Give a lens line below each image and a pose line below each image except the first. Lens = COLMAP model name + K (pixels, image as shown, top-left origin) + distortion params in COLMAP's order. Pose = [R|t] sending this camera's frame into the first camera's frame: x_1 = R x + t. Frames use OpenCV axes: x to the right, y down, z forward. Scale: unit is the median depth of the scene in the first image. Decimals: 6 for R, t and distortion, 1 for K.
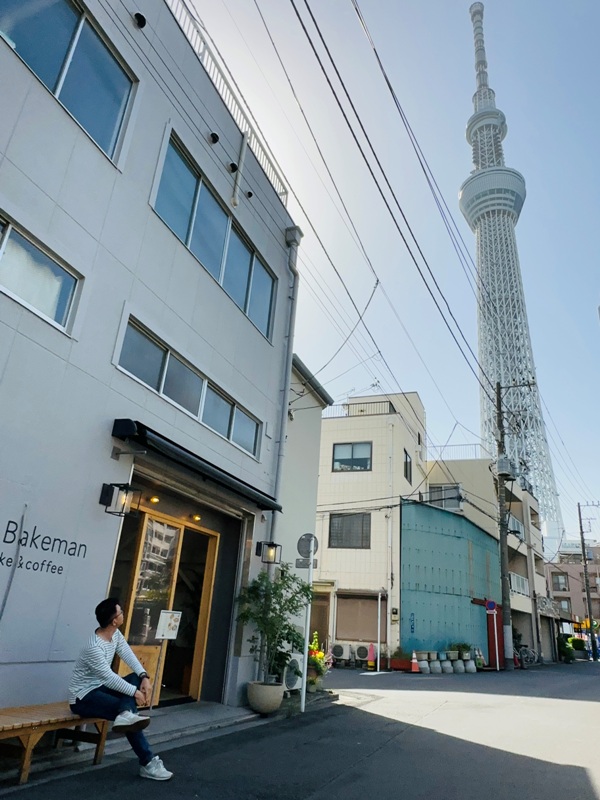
lens RADIAL K [[535.3, 0, 298.9], [0, 535.3, 400.0], [0, 0, 1]] dist [0.003753, 0.002796]
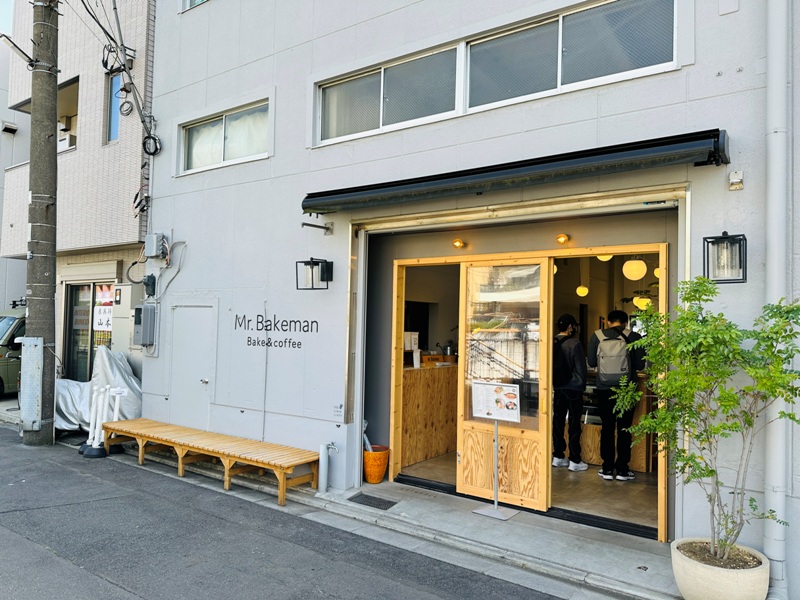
lens RADIAL K [[566.9, 0, 399.0], [0, 566.9, 304.7], [0, 0, 1]] dist [0.046651, -0.037203]
pose [[-0.217166, -0.113391, -0.969526, 0.738866], [0.344549, 0.920395, -0.184821, 0.551770], [0.913304, -0.374186, -0.160809, 1.460257]]
